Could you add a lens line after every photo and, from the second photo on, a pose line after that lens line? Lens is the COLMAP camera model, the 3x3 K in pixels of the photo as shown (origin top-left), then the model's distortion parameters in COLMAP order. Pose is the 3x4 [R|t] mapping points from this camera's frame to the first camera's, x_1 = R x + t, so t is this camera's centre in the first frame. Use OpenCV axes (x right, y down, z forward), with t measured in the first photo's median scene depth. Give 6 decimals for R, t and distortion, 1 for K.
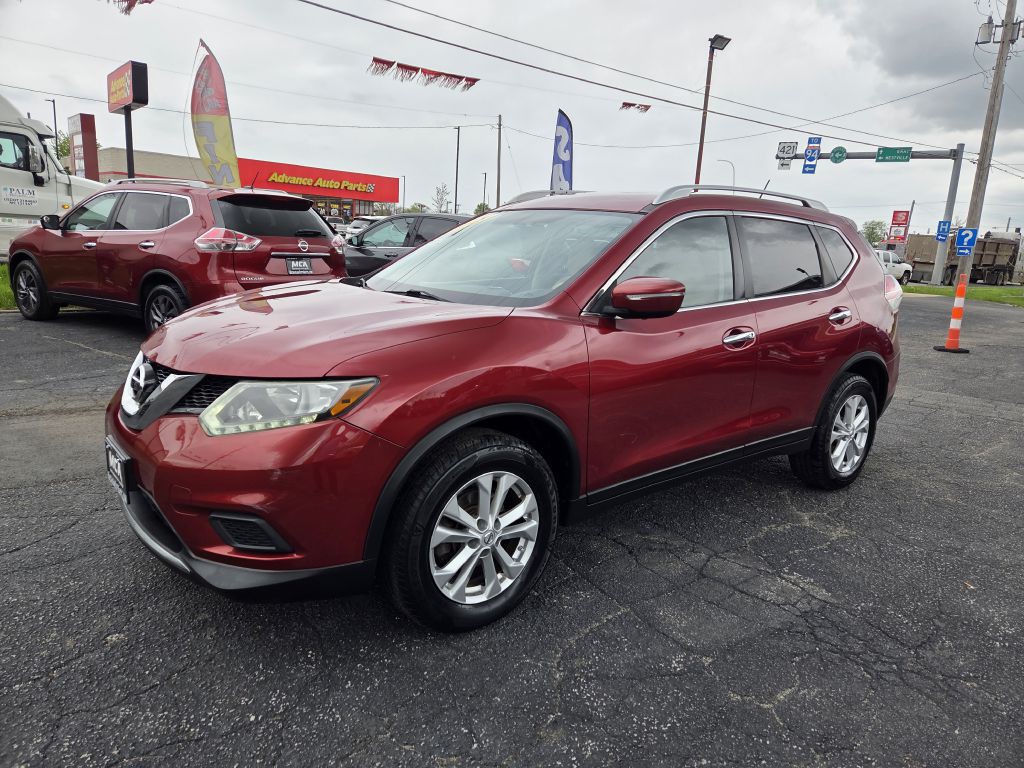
lens RADIAL K [[678.4, 0, 526.0], [0, 678.4, 366.3], [0, 0, 1]] dist [0.067292, -0.049500]
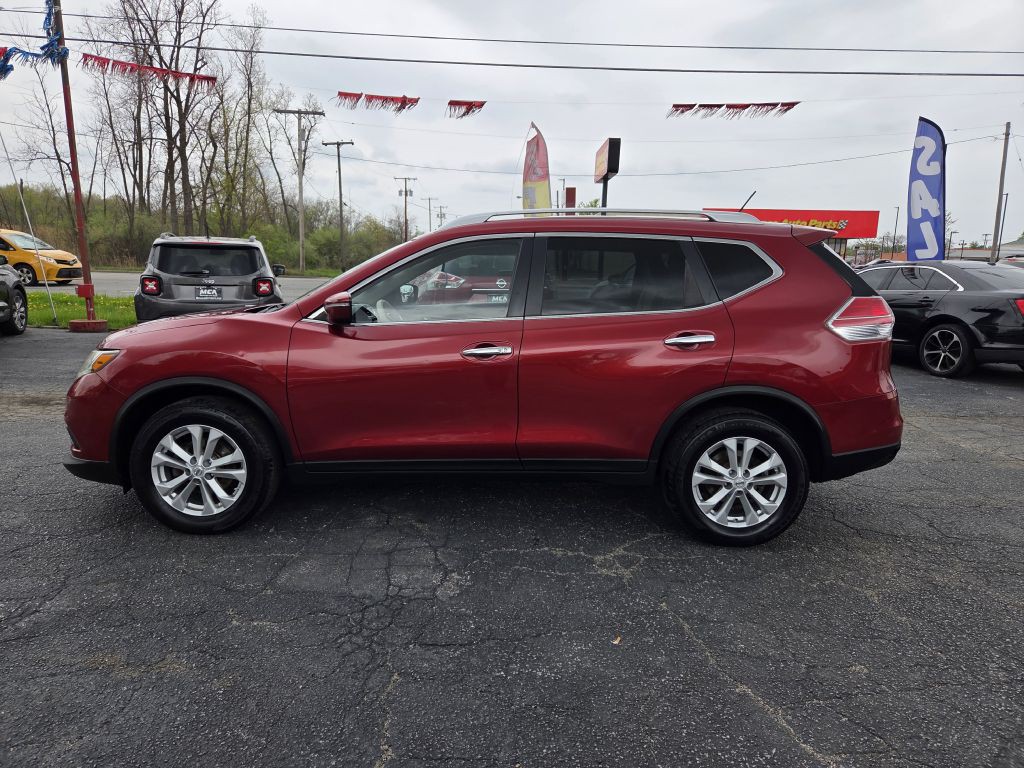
lens RADIAL K [[678.4, 0, 510.6], [0, 678.4, 378.1], [0, 0, 1]] dist [0.067292, -0.049500]
pose [[0.767414, 0.063339, -0.638016, 1.152199], [-0.092830, 0.995599, -0.012818, 0.010396], [0.634397, 0.069064, 0.769916, 0.240051]]
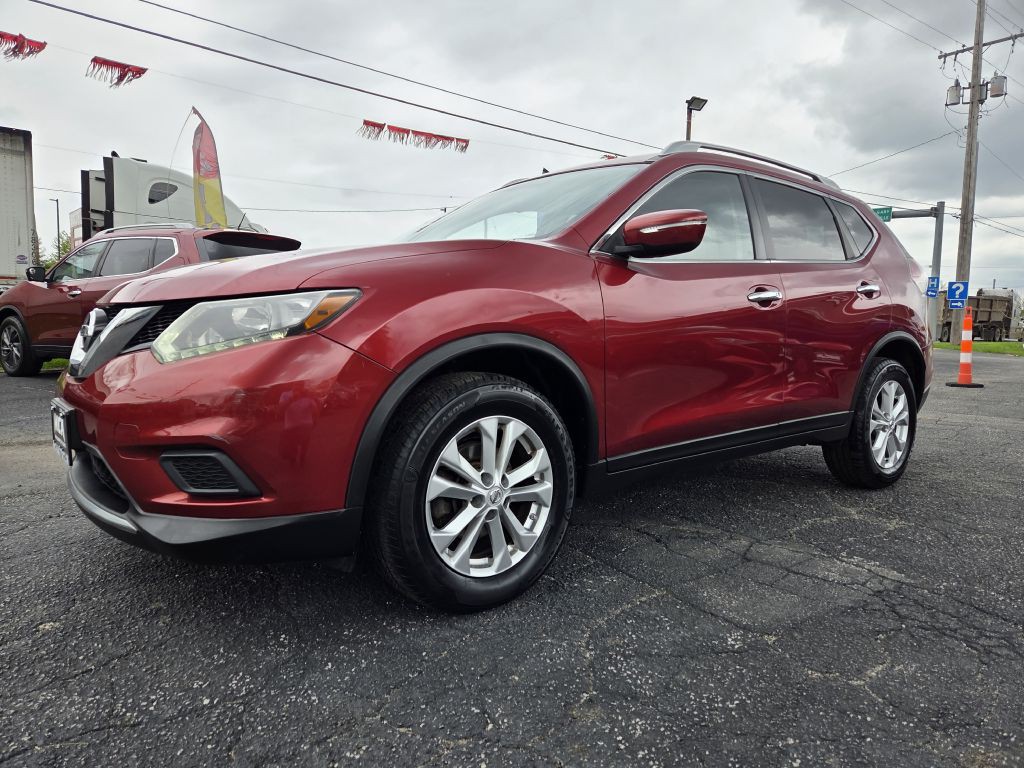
lens RADIAL K [[678.4, 0, 503.3], [0, 678.4, 366.9], [0, 0, 1]] dist [0.067292, -0.049500]
pose [[0.999197, -0.036063, -0.017459, -0.020822], [0.033847, 0.992917, -0.113884, 0.159508], [0.021442, 0.113202, 0.993341, 0.125526]]
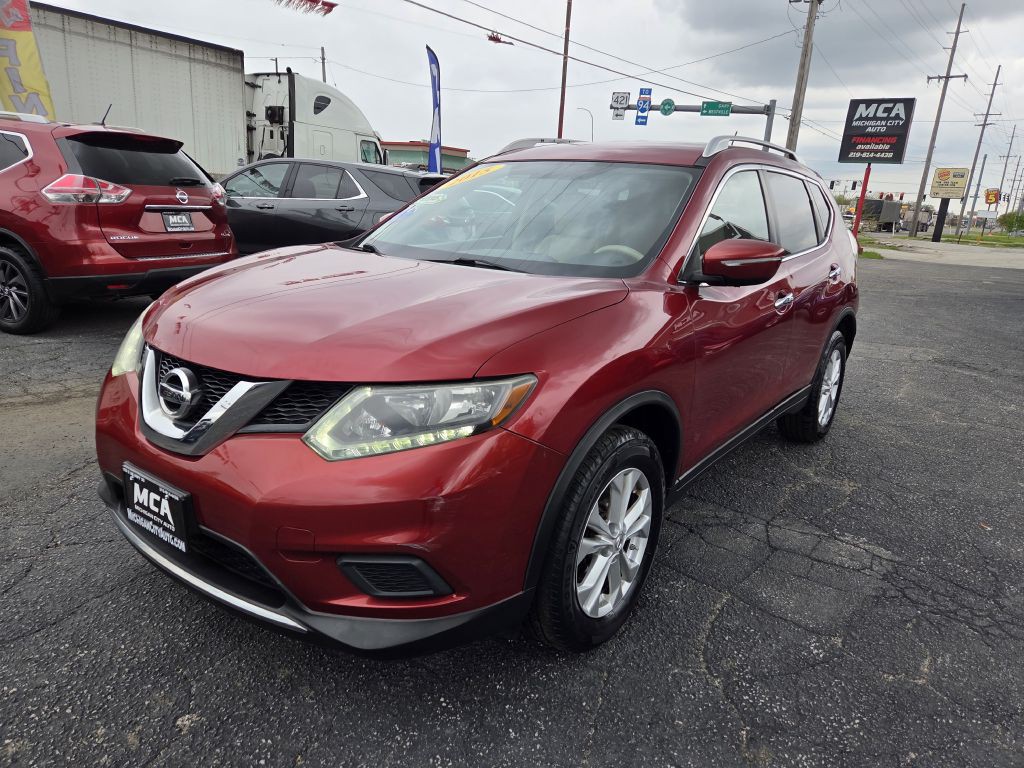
lens RADIAL K [[678.4, 0, 518.0], [0, 678.4, 384.2], [0, 0, 1]] dist [0.067292, -0.049500]
pose [[0.973262, -0.059056, 0.221977, -0.309122], [0.037672, 0.994338, 0.099365, -0.039384], [-0.226588, -0.088346, 0.969976, 0.156179]]
